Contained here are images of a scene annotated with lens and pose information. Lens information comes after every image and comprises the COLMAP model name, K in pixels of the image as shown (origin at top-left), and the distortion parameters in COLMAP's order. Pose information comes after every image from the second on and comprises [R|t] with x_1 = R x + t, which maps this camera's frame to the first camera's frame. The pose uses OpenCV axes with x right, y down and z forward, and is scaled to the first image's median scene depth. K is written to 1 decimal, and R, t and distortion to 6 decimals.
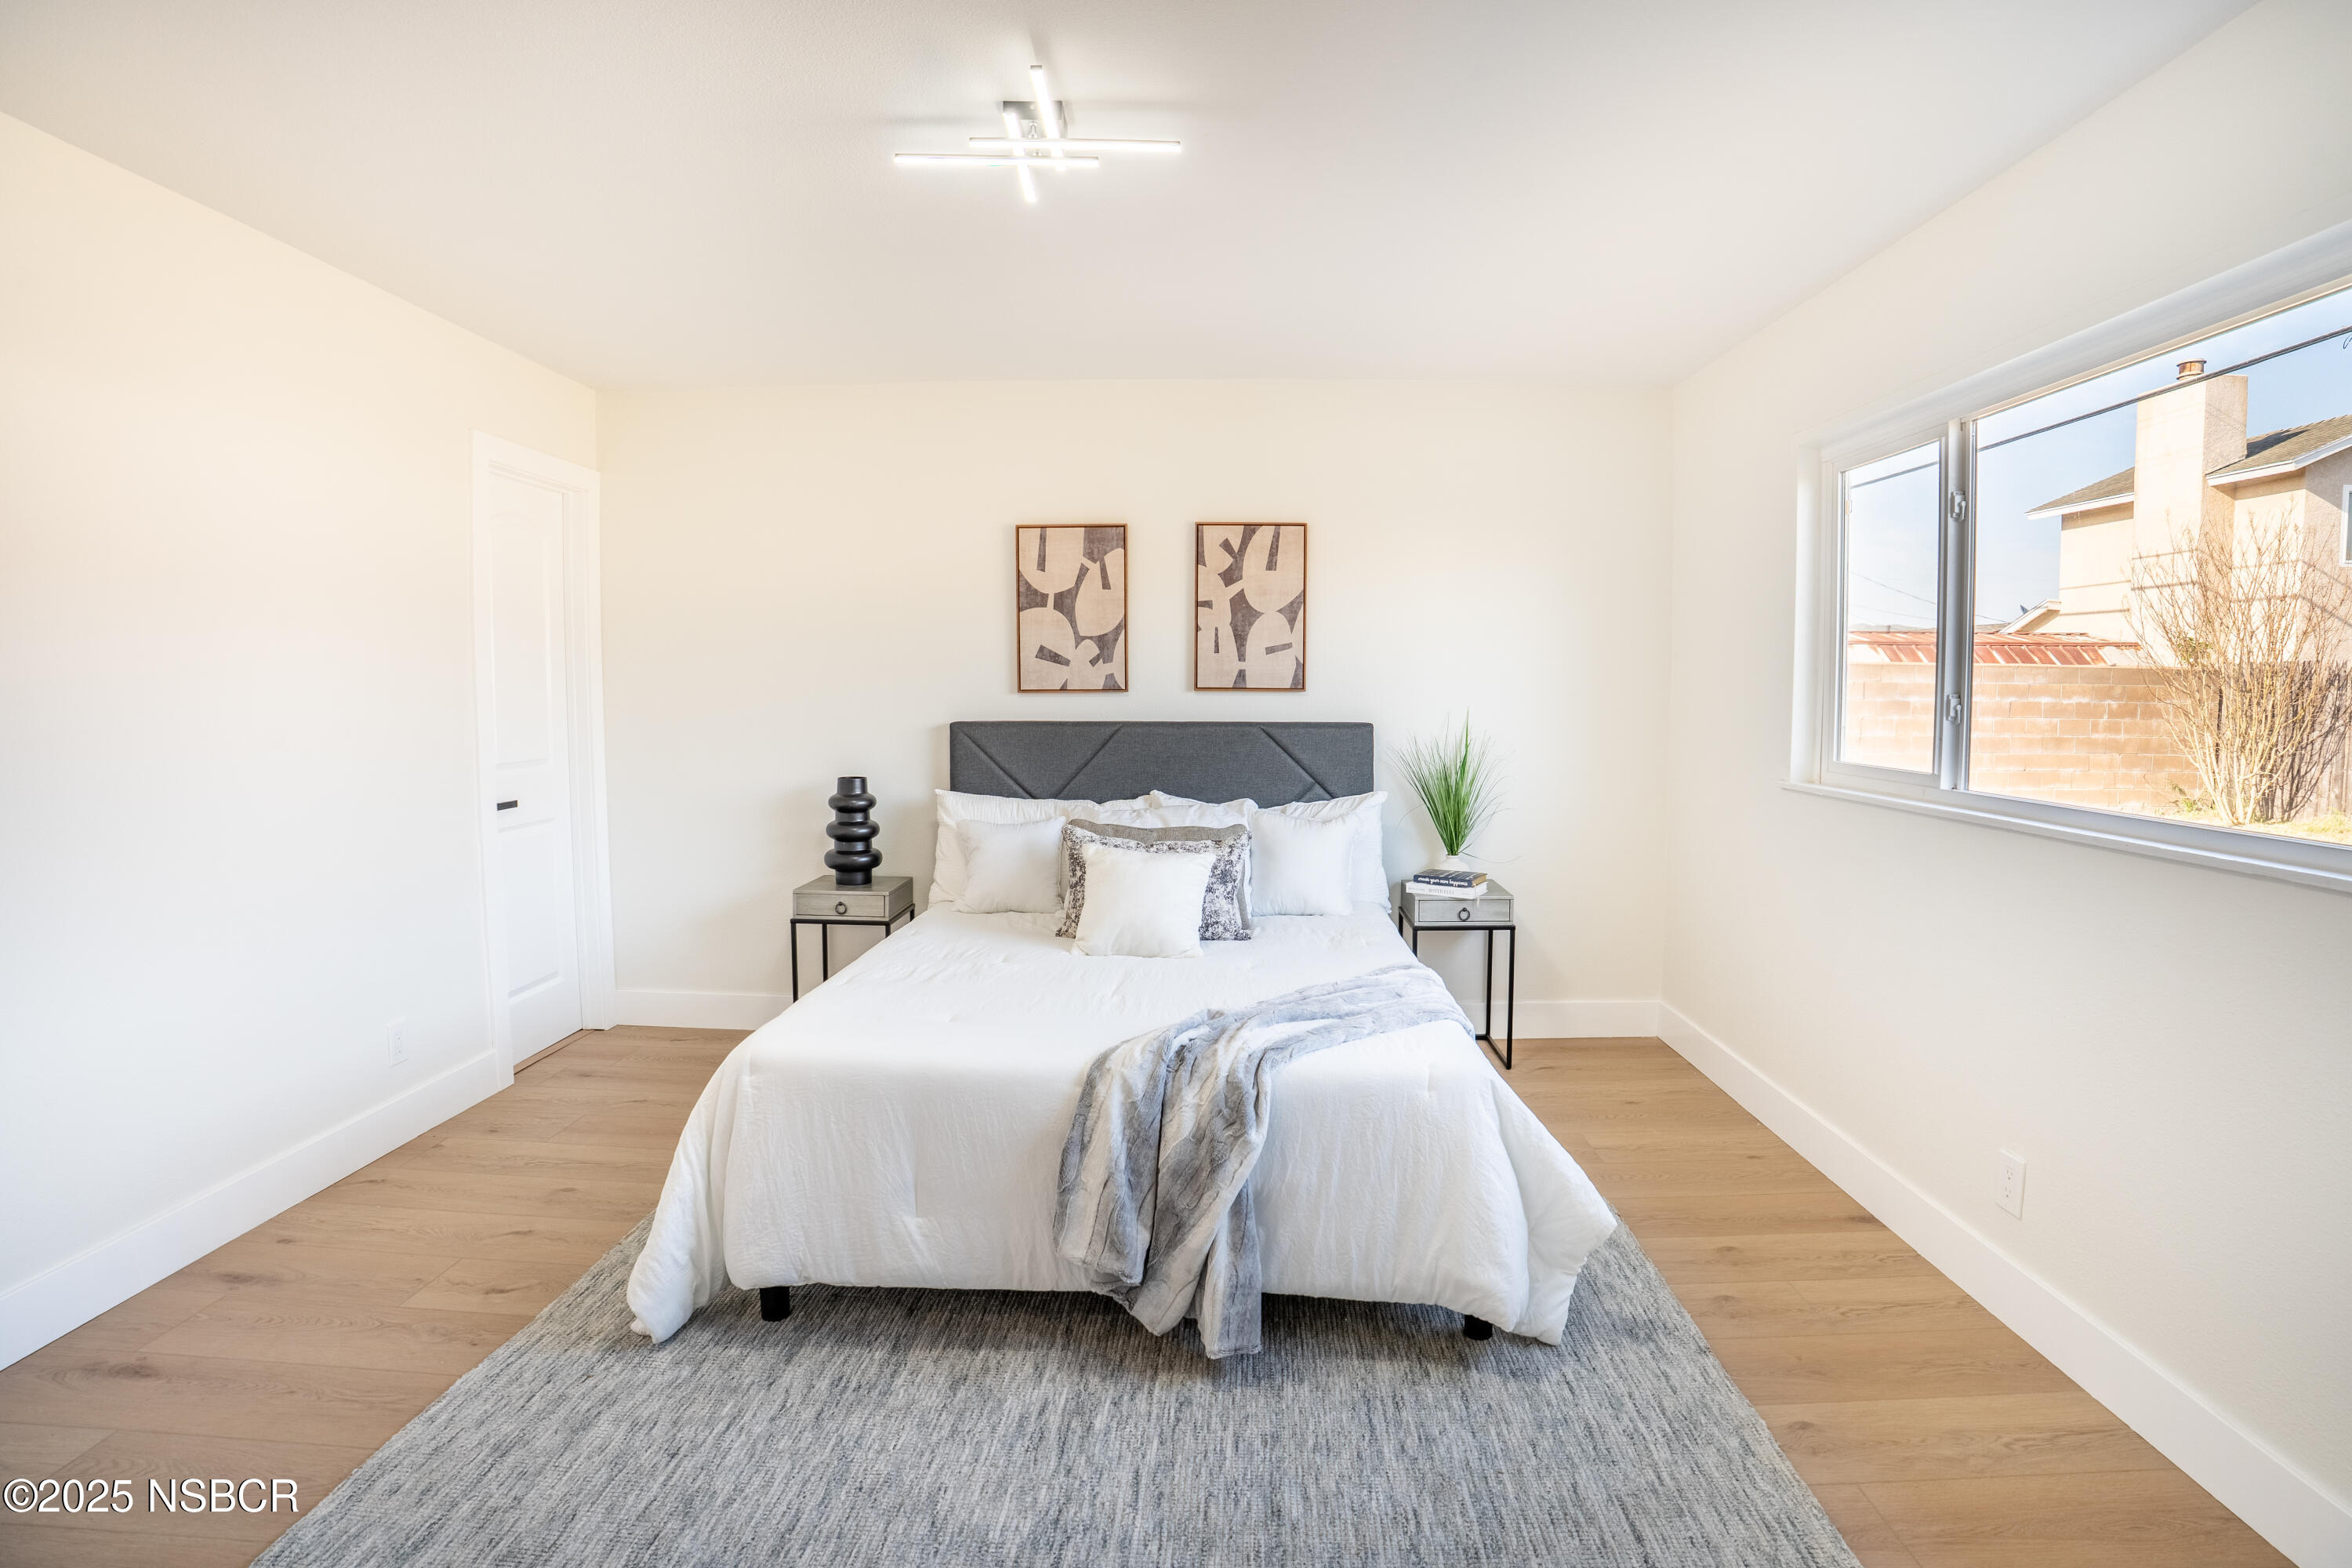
lens RADIAL K [[1140.5, 0, 1256.3], [0, 1140.5, 764.5], [0, 0, 1]] dist [-0.081857, 0.004426]
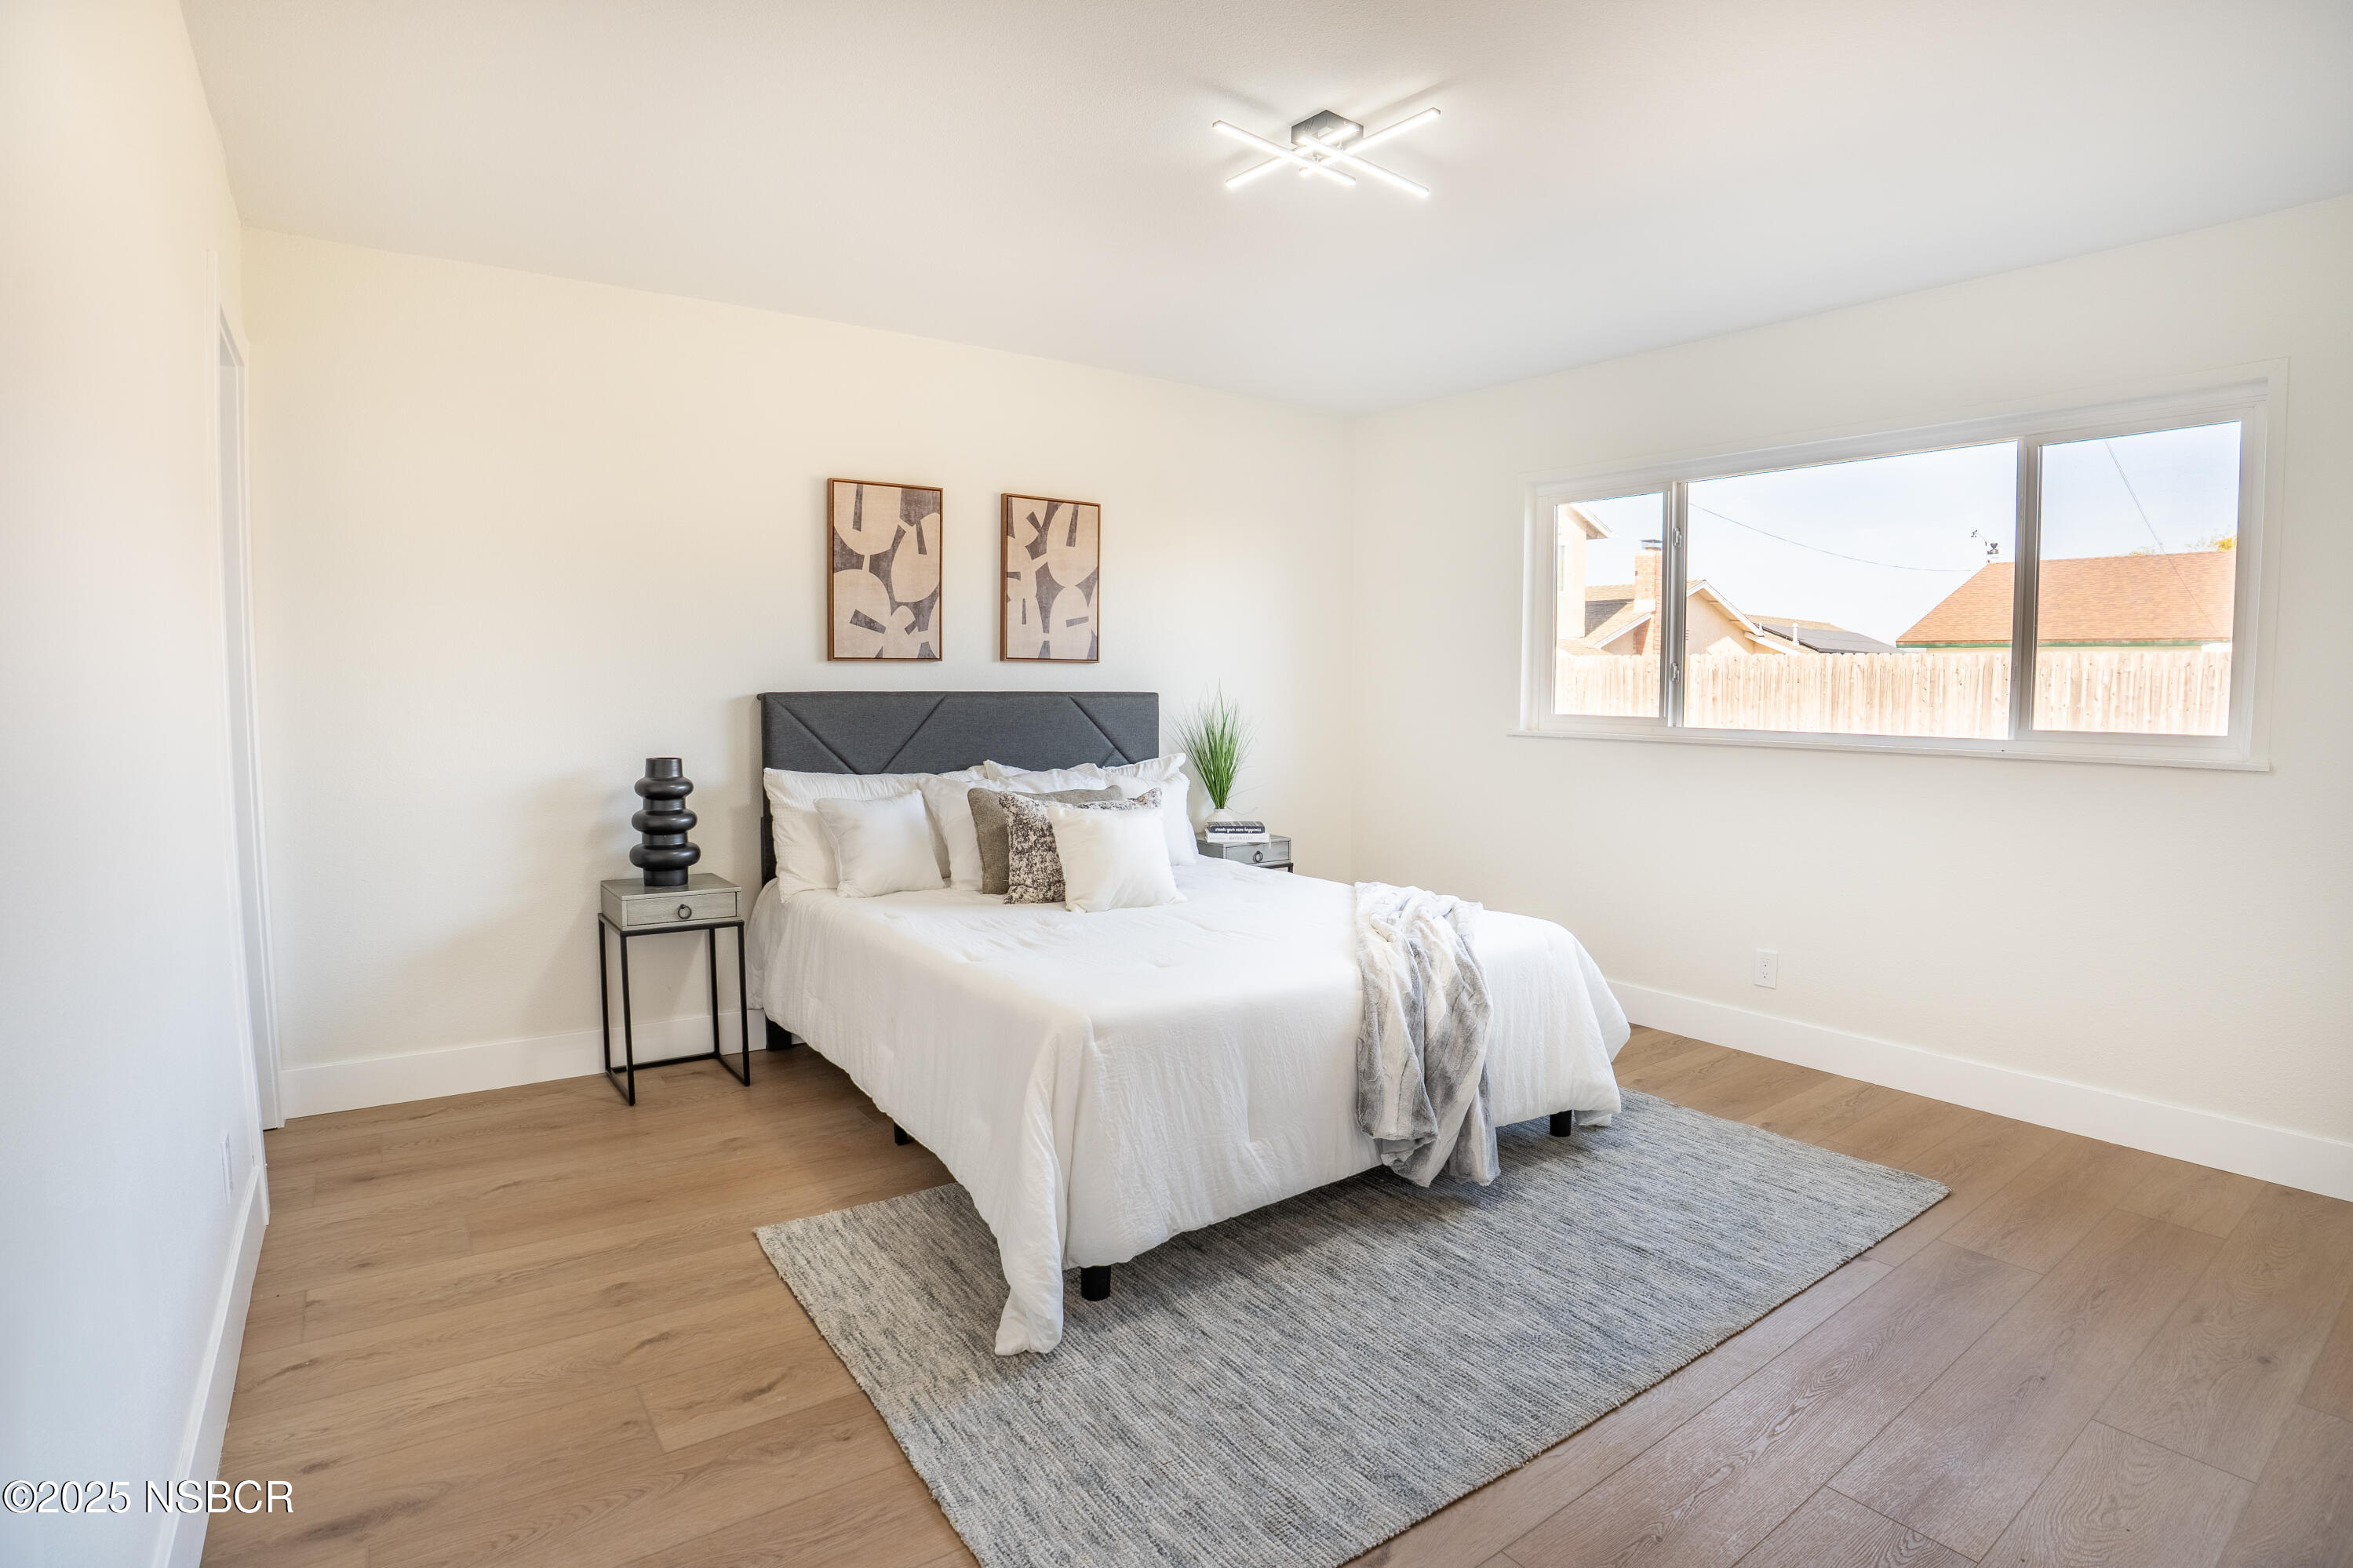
lens RADIAL K [[1140.8, 0, 1204.0], [0, 1140.8, 768.8], [0, 0, 1]] dist [-0.081857, 0.004426]
pose [[0.805812, -0.041051, 0.590747, -0.524935], [0.037328, 0.999132, 0.018511, 0.018763], [-0.590994, 0.007135, 0.806644, 0.092024]]
